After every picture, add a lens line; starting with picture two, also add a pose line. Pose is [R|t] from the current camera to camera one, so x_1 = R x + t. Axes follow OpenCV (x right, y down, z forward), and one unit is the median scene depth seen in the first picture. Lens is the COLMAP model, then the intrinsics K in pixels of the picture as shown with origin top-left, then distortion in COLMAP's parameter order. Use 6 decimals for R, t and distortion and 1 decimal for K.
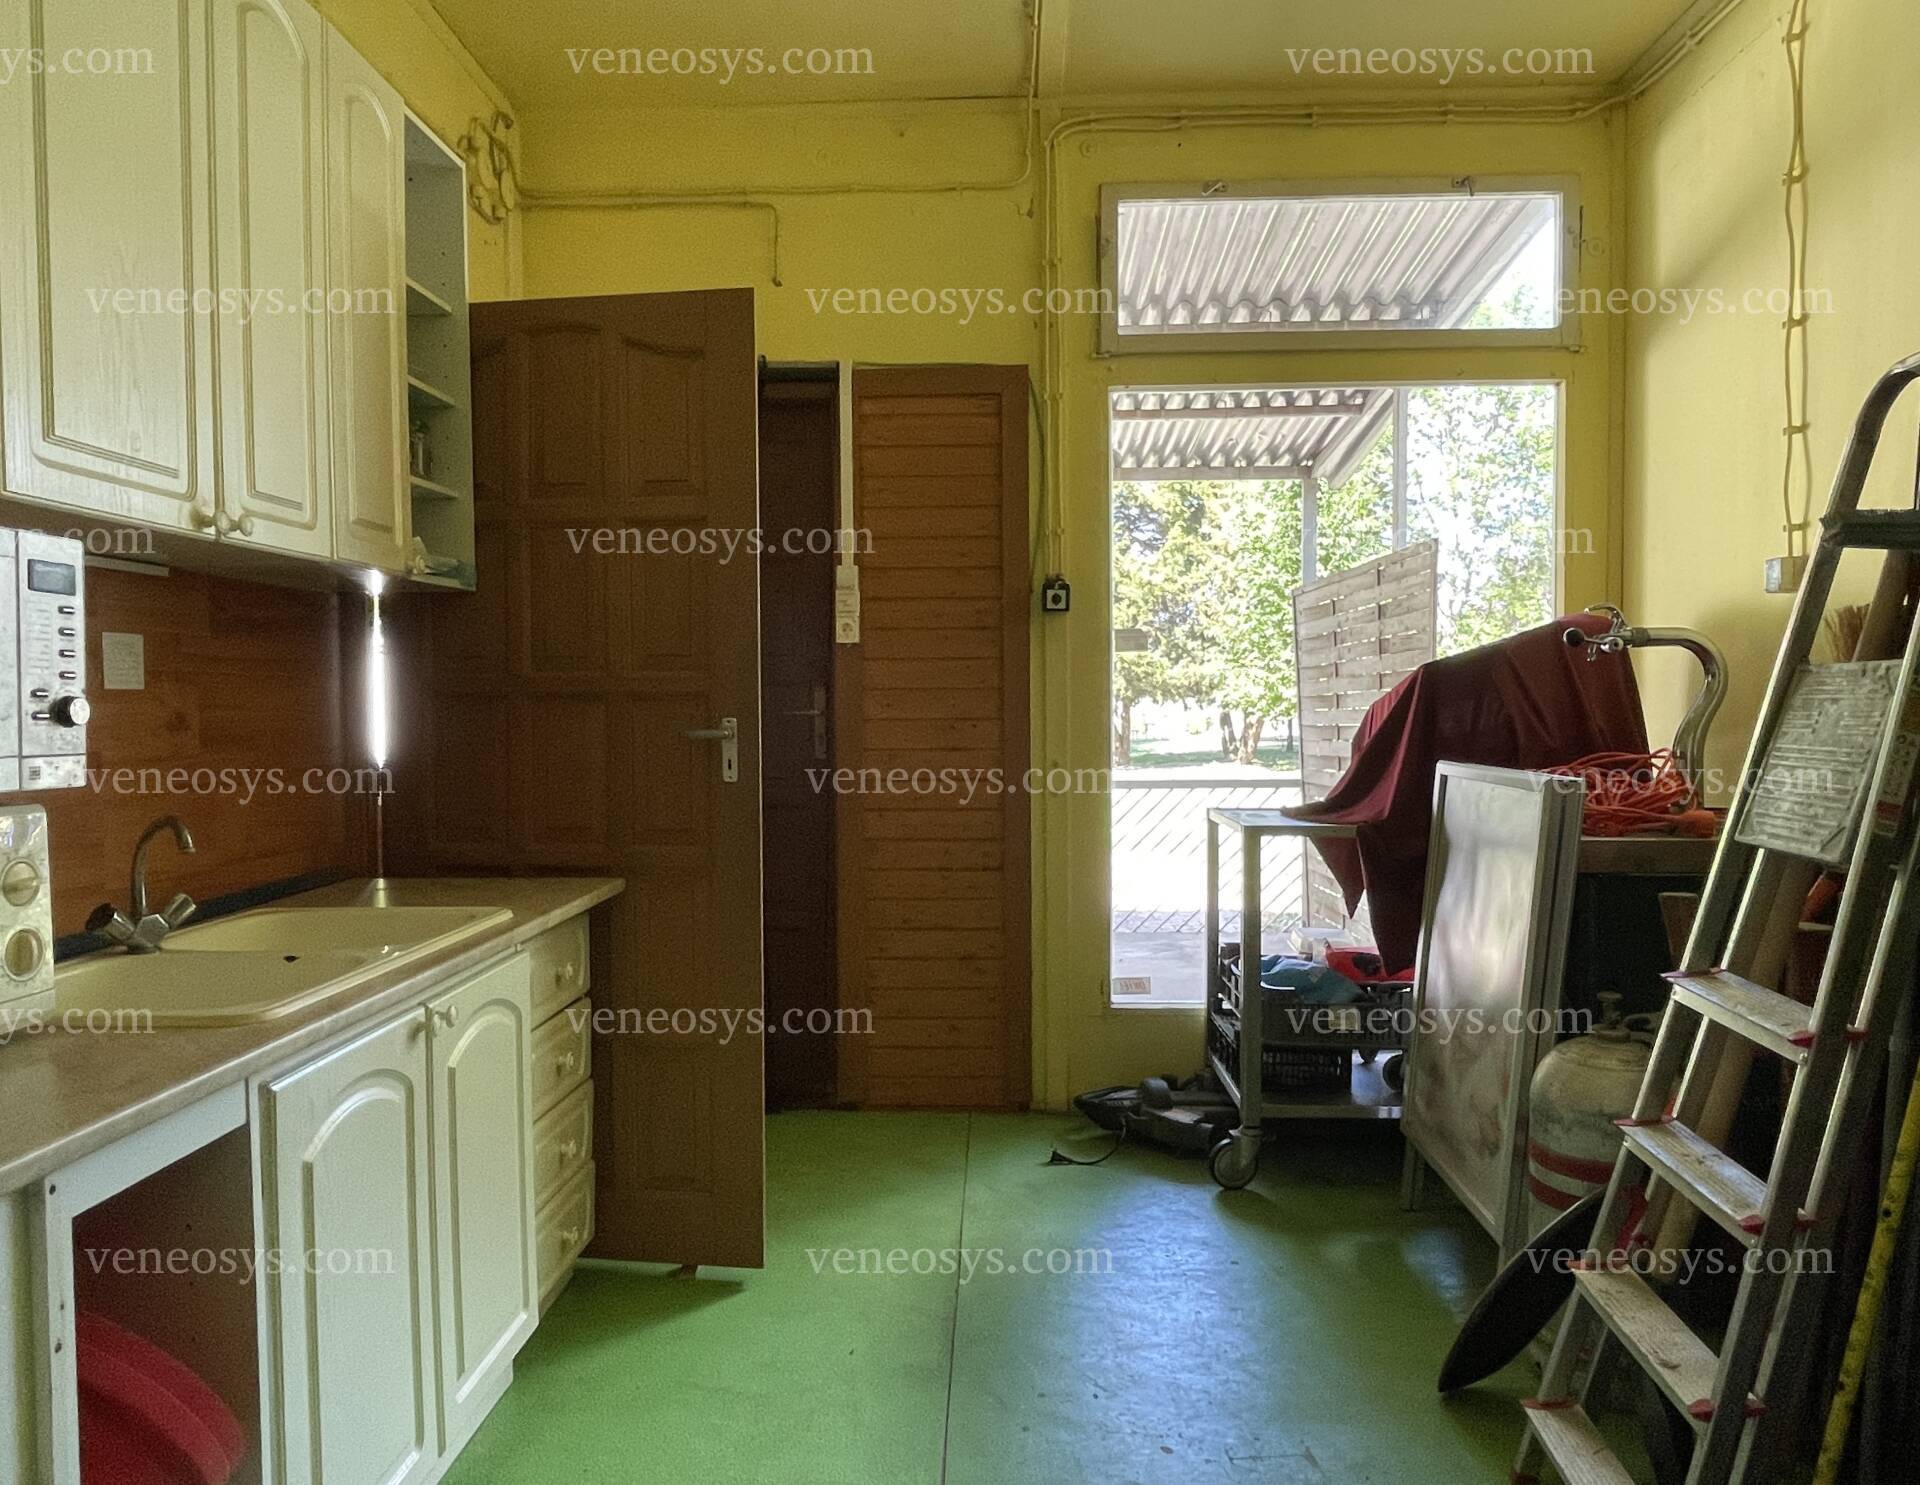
lens RADIAL K [[1233.5, 0, 960.0], [0, 1233.5, 742.5], [0, 0, 1]] dist [0.011673, -0.027144]
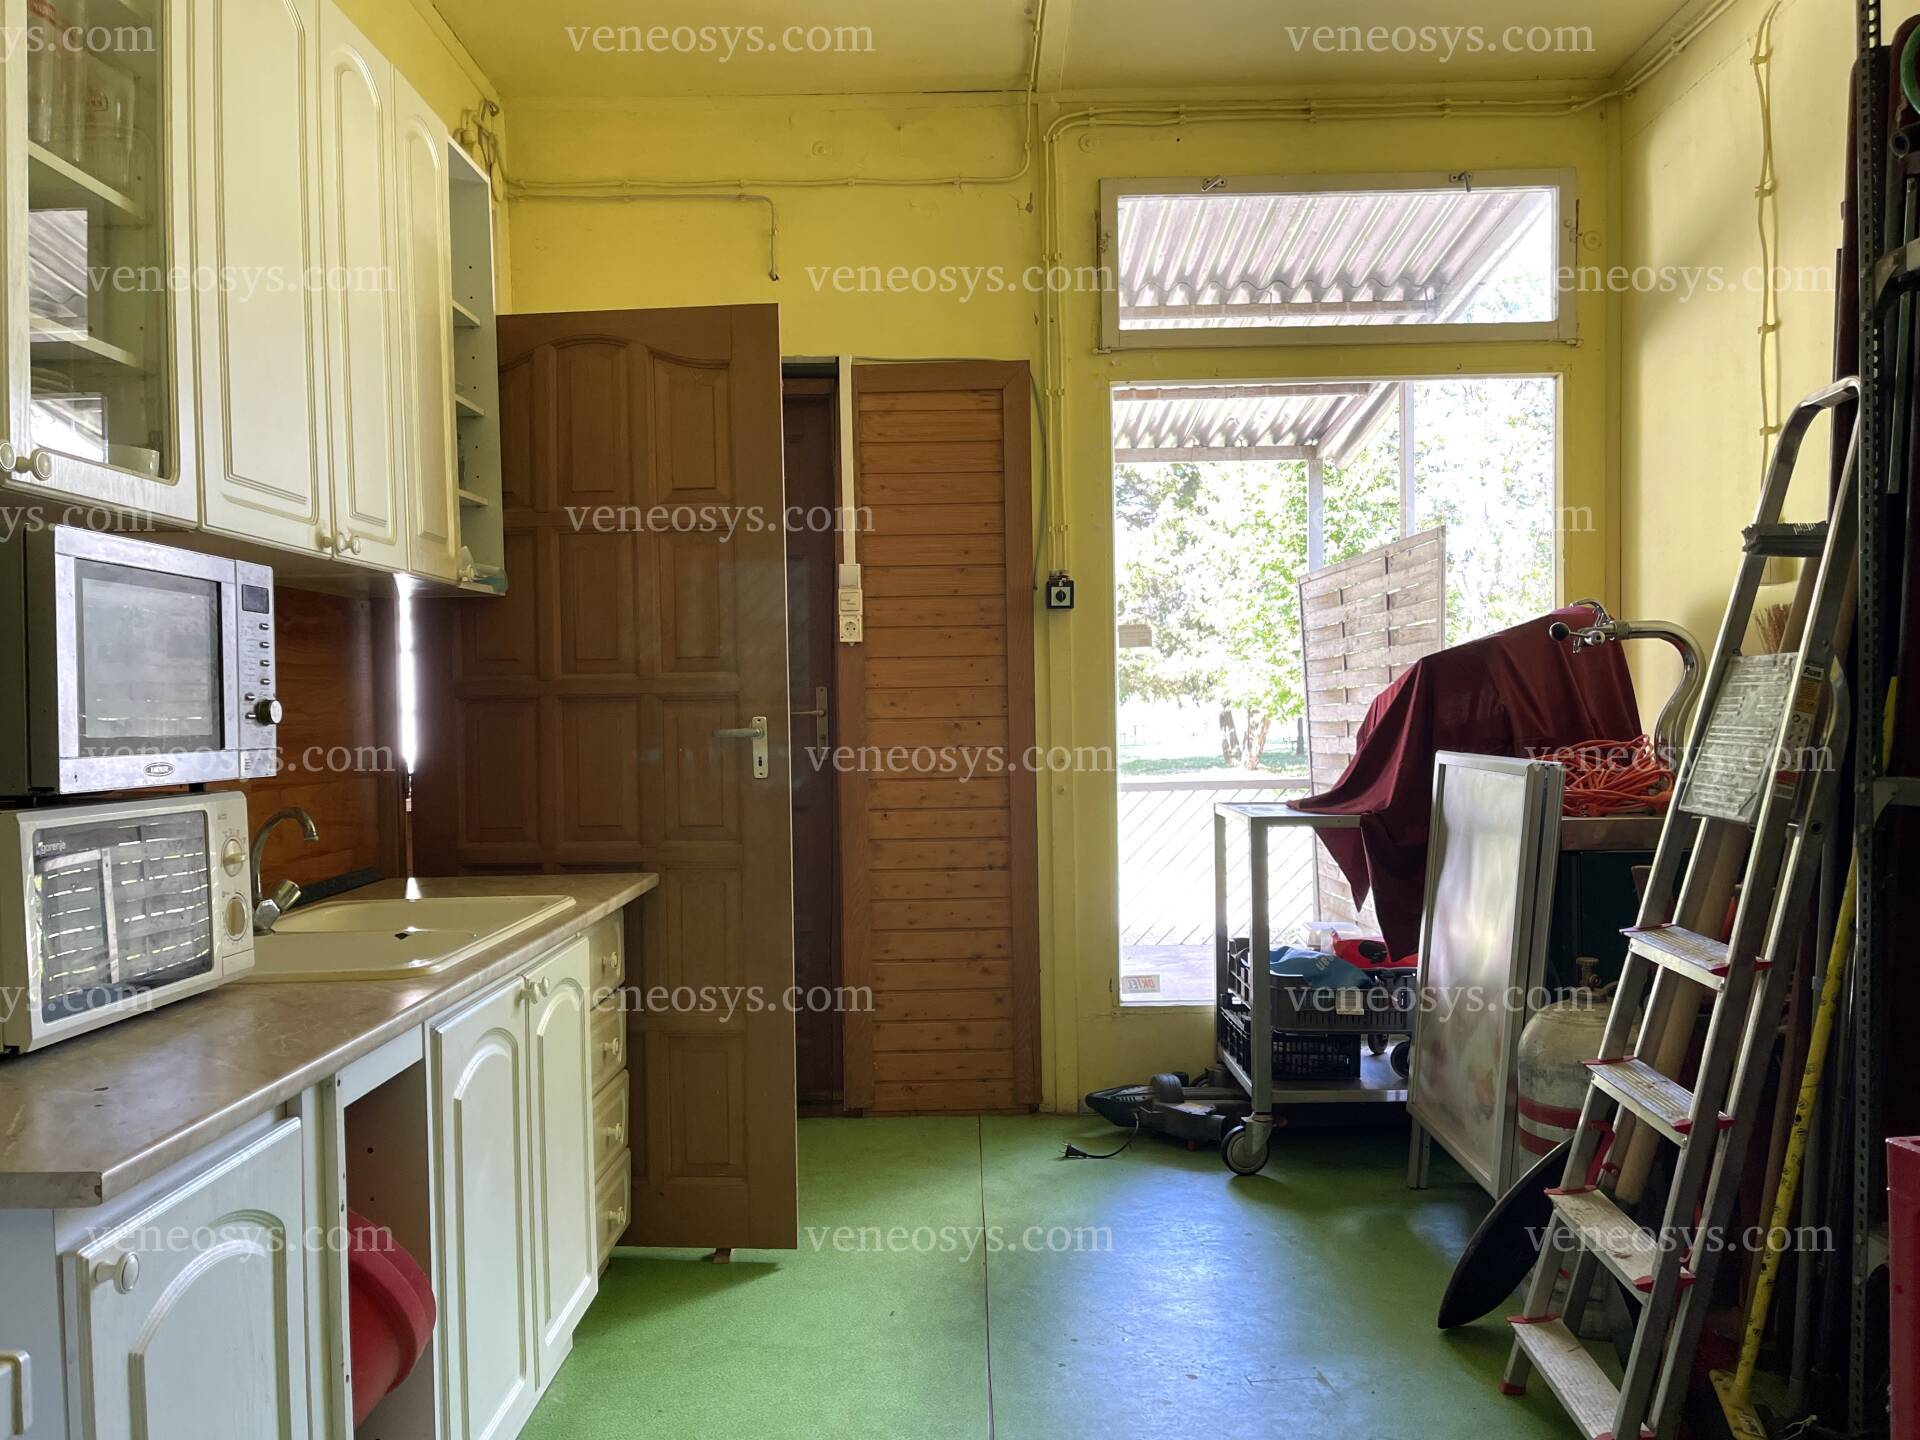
lens RADIAL K [[1445.3, 0, 970.8], [0, 1445.3, 738.6], [0, 0, 1]] dist [0.062378, -0.079224]
pose [[0.999227, -0.012263, 0.037347, -0.040963], [0.012564, 0.999890, -0.007831, 0.007897], [-0.037247, 0.008294, 0.999272, -0.171448]]
